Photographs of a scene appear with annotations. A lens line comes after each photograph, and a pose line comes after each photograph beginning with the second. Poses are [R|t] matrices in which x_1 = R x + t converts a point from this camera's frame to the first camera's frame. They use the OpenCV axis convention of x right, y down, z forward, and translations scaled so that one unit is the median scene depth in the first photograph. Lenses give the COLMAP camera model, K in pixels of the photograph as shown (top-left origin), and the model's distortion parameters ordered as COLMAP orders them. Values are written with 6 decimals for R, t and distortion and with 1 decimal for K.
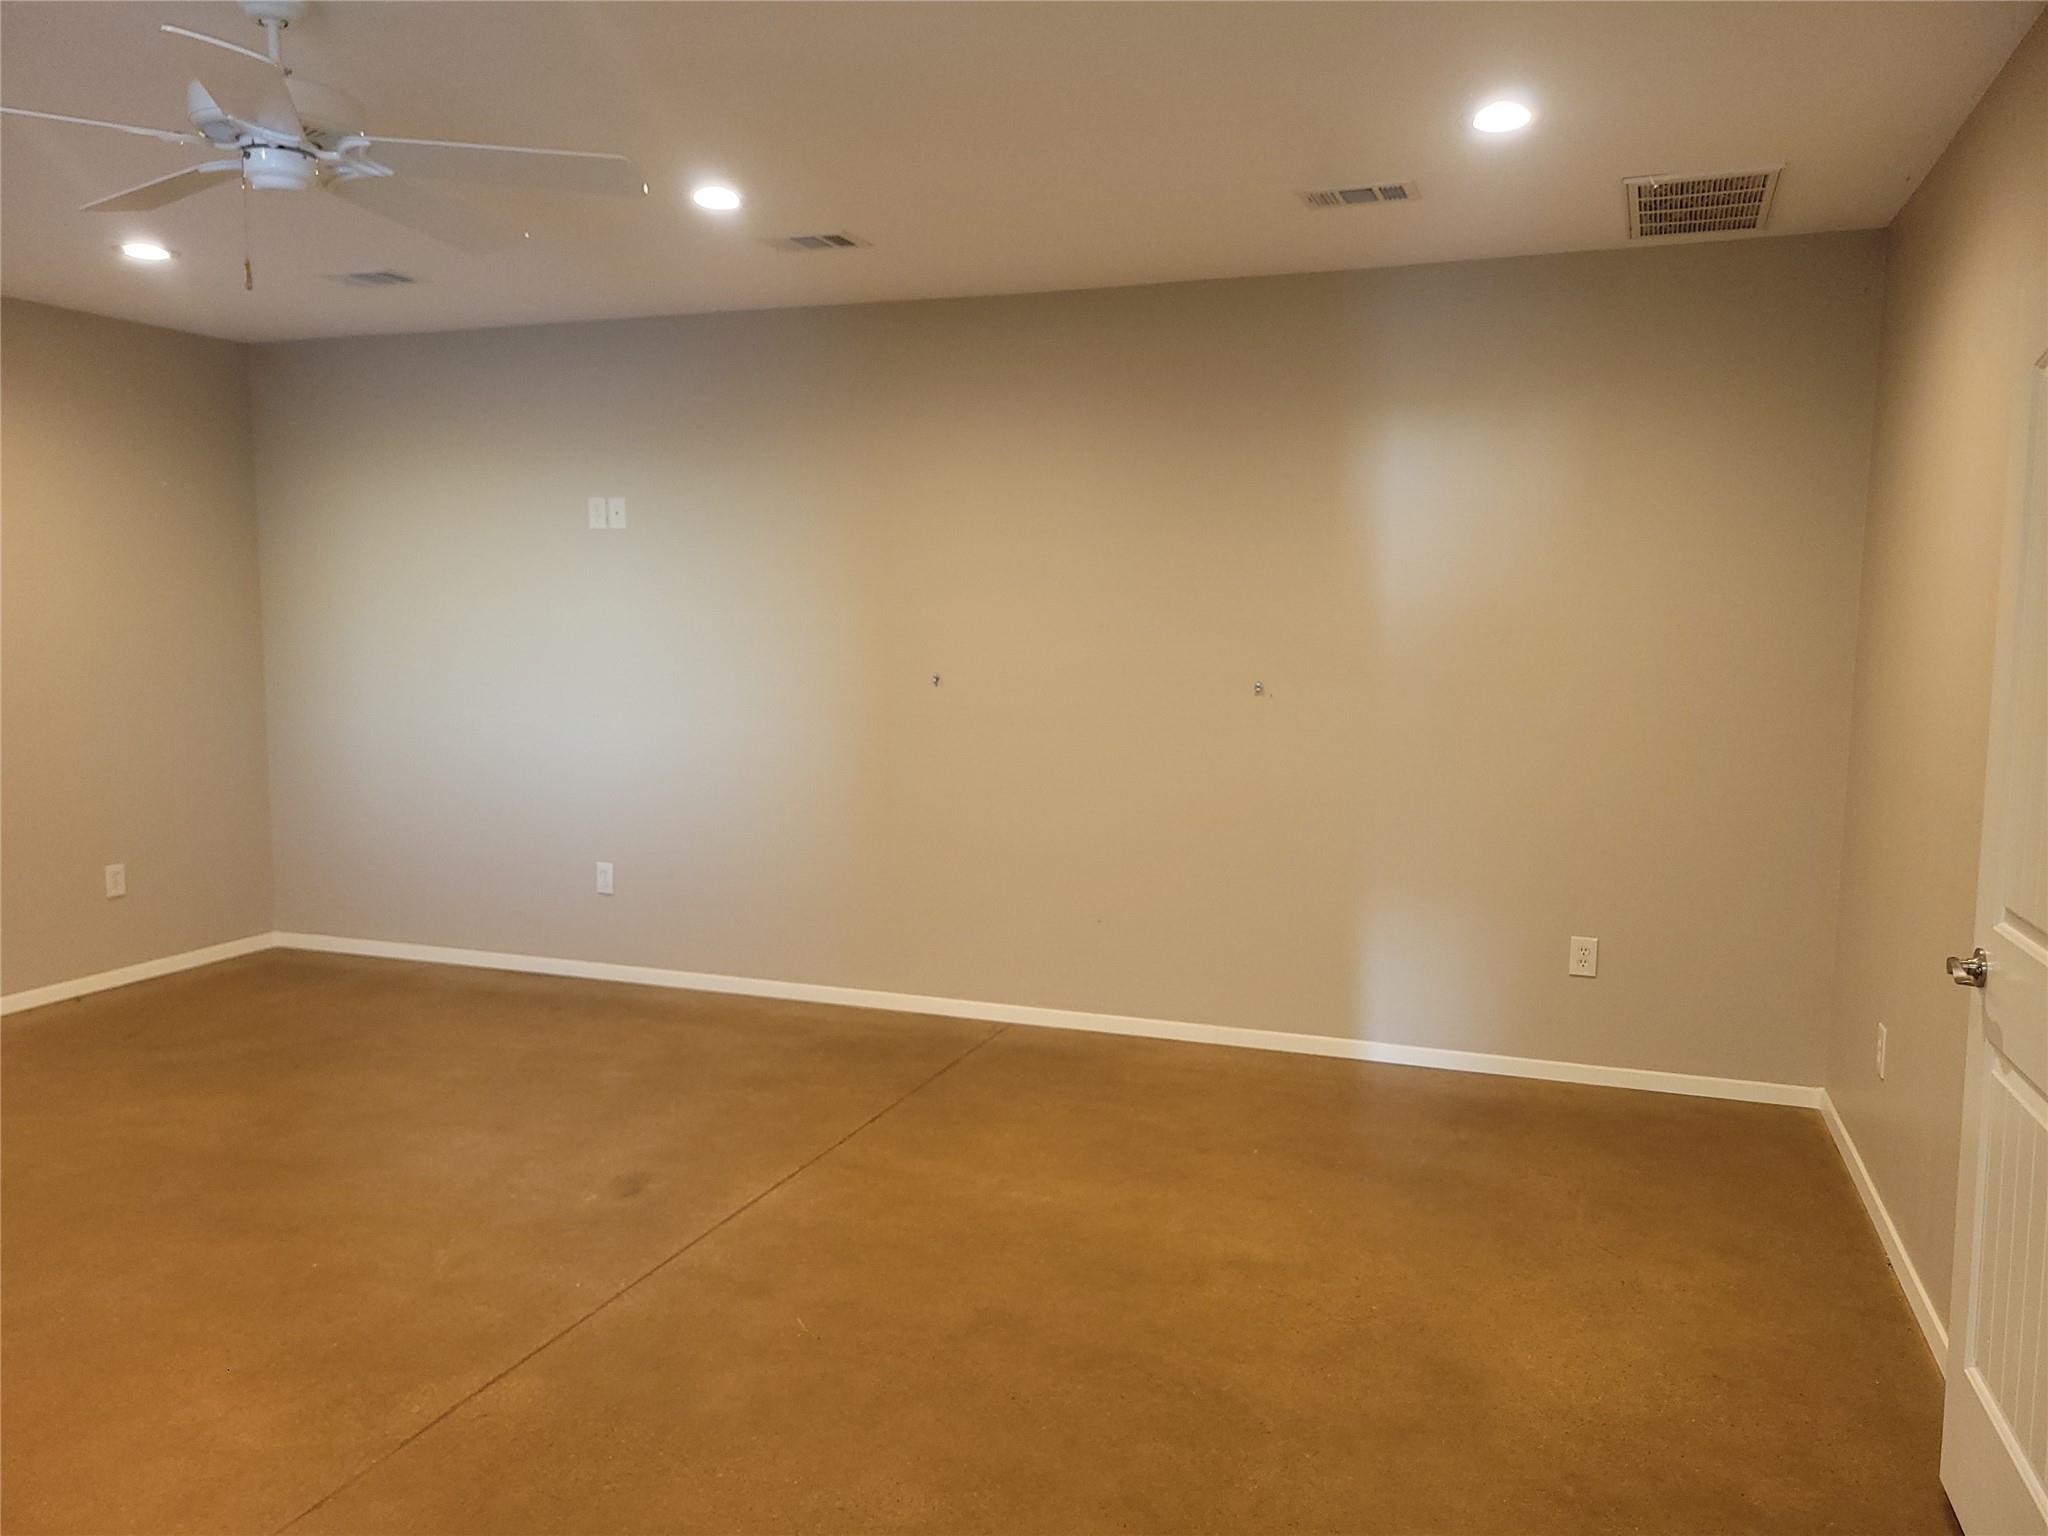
lens RADIAL K [[1519.7, 0, 1024.0], [0, 1519.7, 768.0], [0, 0, 1]] dist [-0.002590, -0.001651]
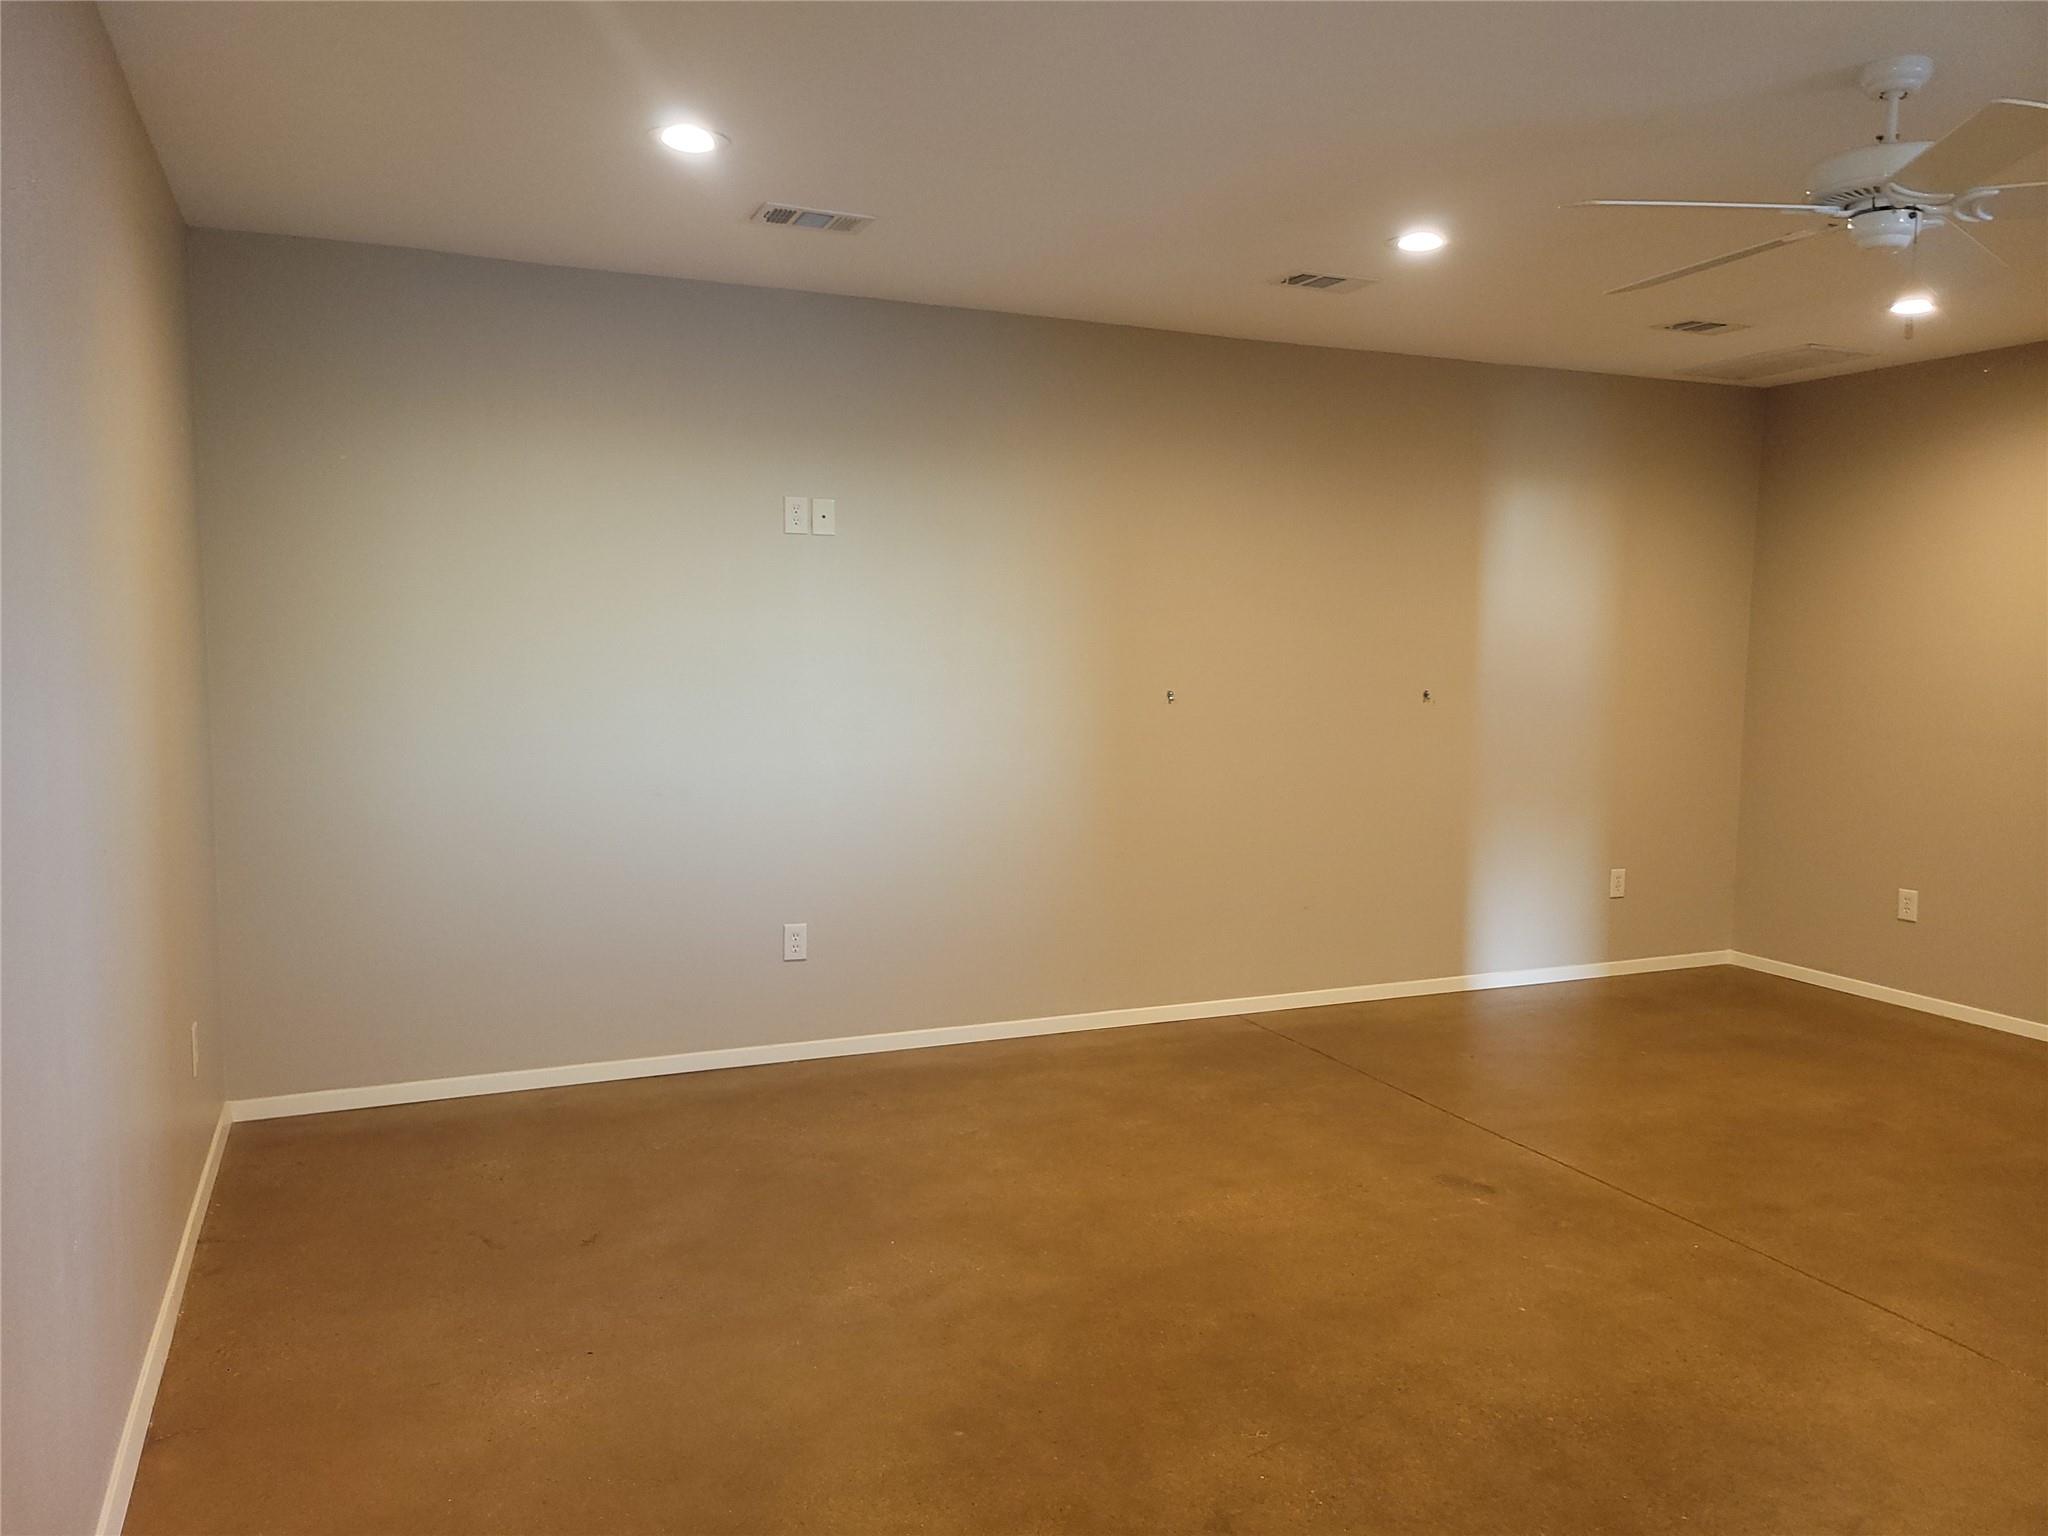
lens RADIAL K [[1541.2, 0, 1030.2], [0, 1541.2, 763.7], [0, 0, 1]] dist [0.057189, -0.041521]
pose [[0.718270, -0.057629, 0.693374, -0.881323], [0.063783, 0.997821, 0.016860, -0.037817], [-0.692835, 0.032116, 0.720381, 0.316549]]
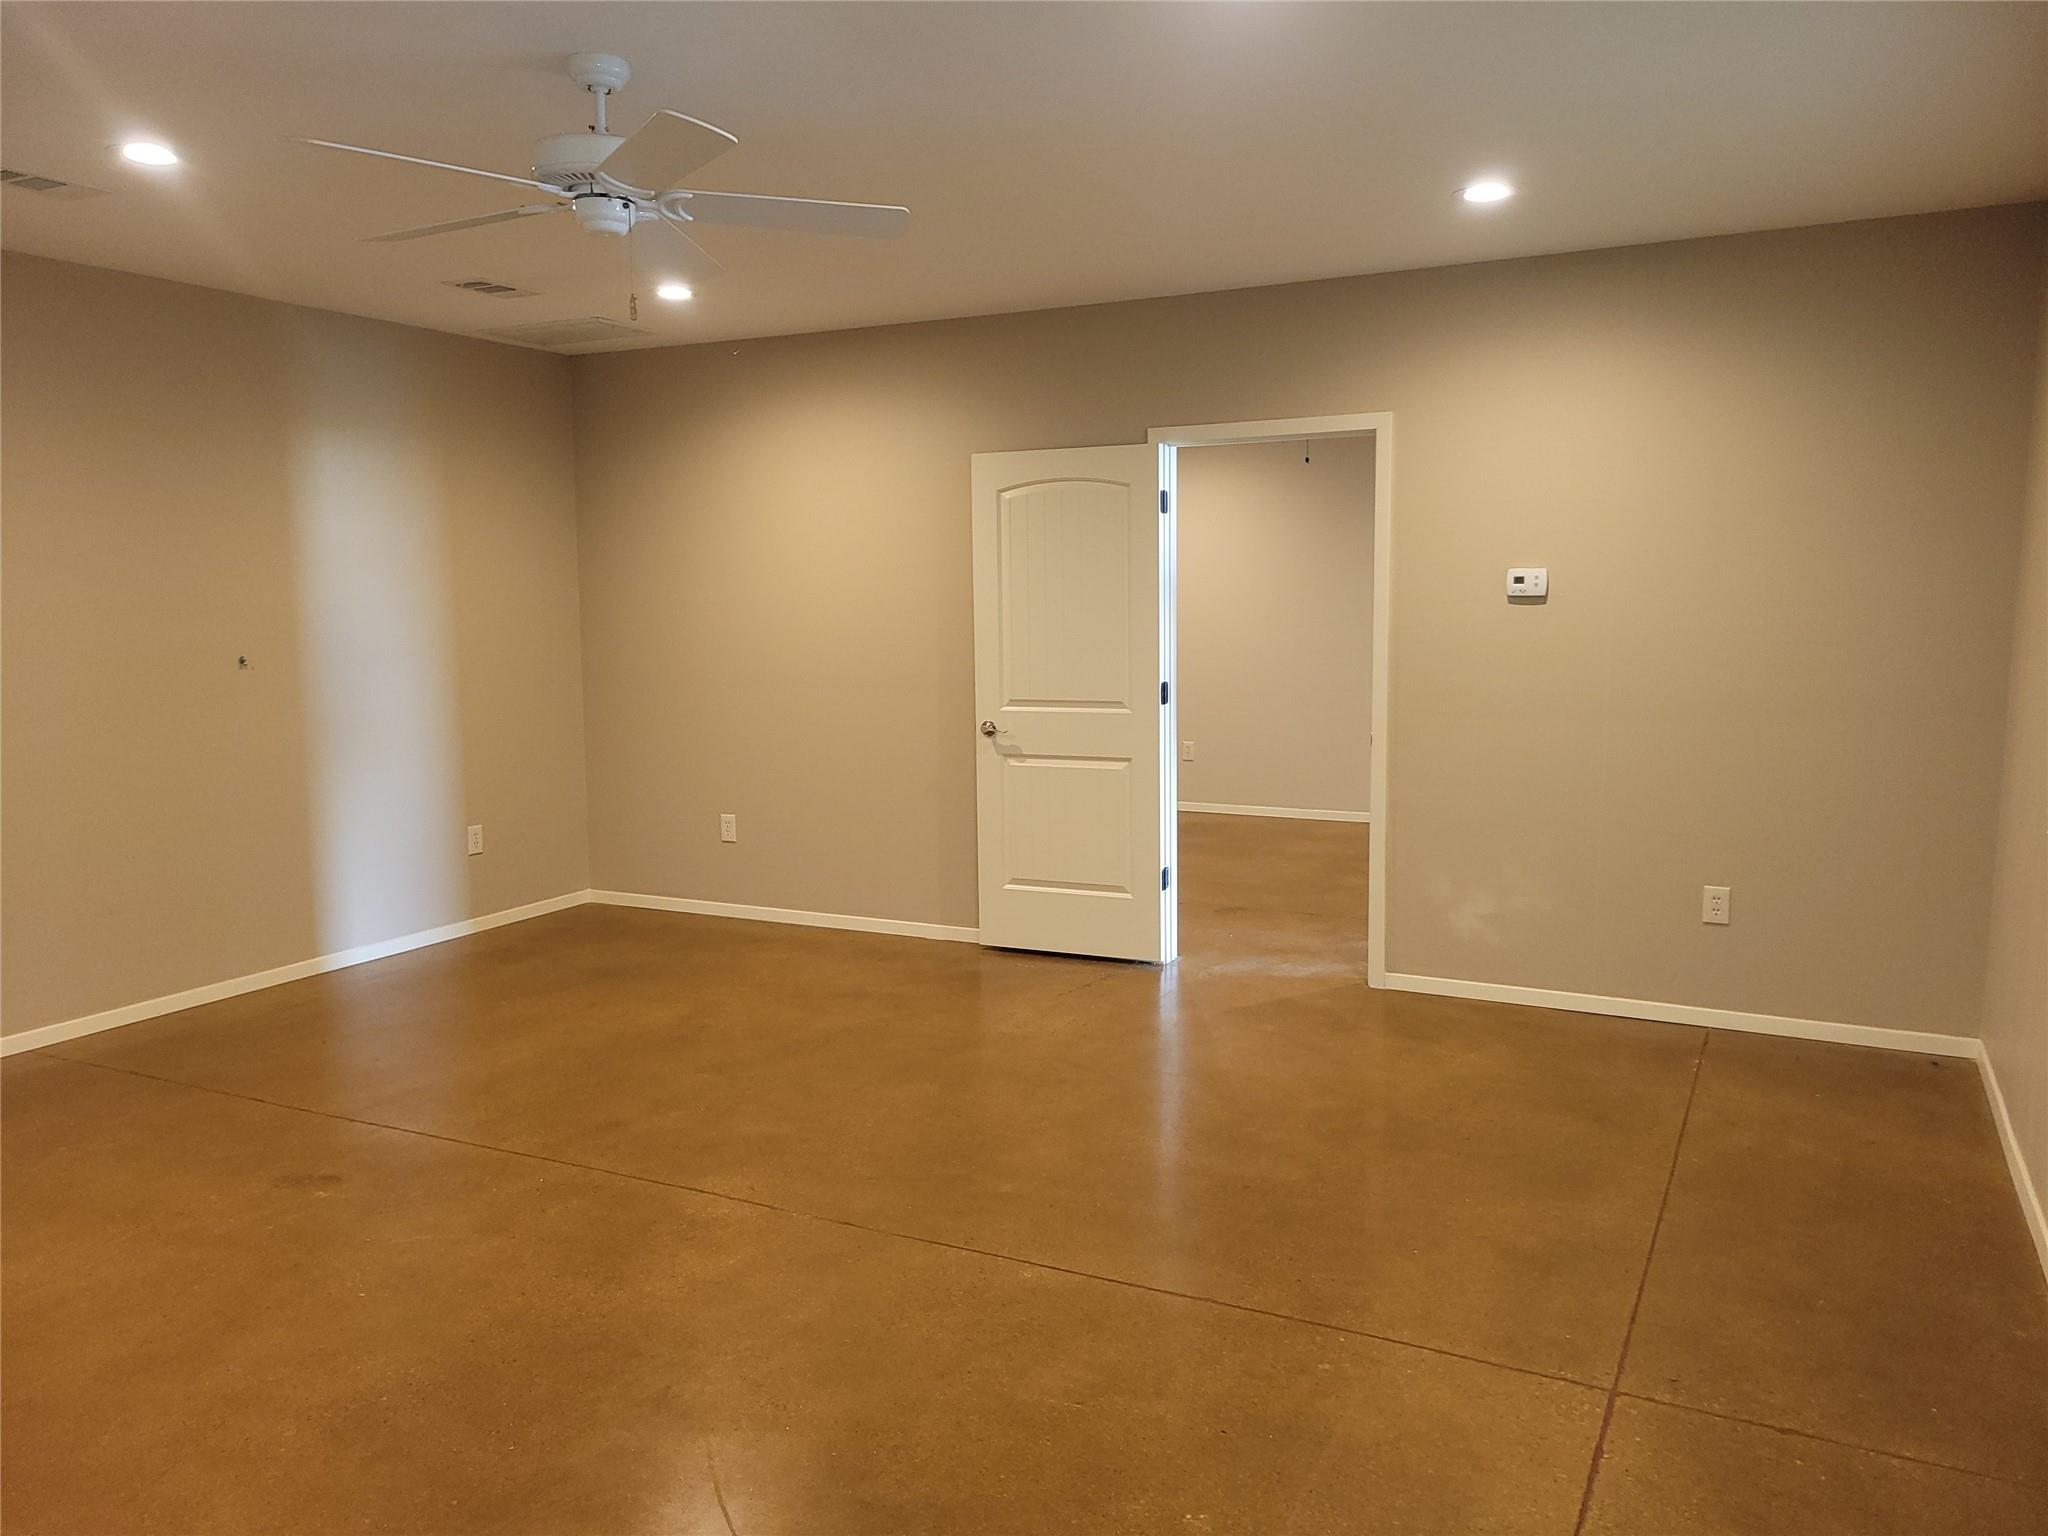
lens RADIAL K [[1541.2, 0, 1030.2], [0, 1541.2, 763.7], [0, 0, 1]] dist [0.057189, -0.041521]
pose [[0.114001, -0.118852, 0.986346, -0.862263], [0.110124, 0.988212, 0.106349, -0.035751], [-0.987358, 0.096496, 0.125745, 0.284144]]
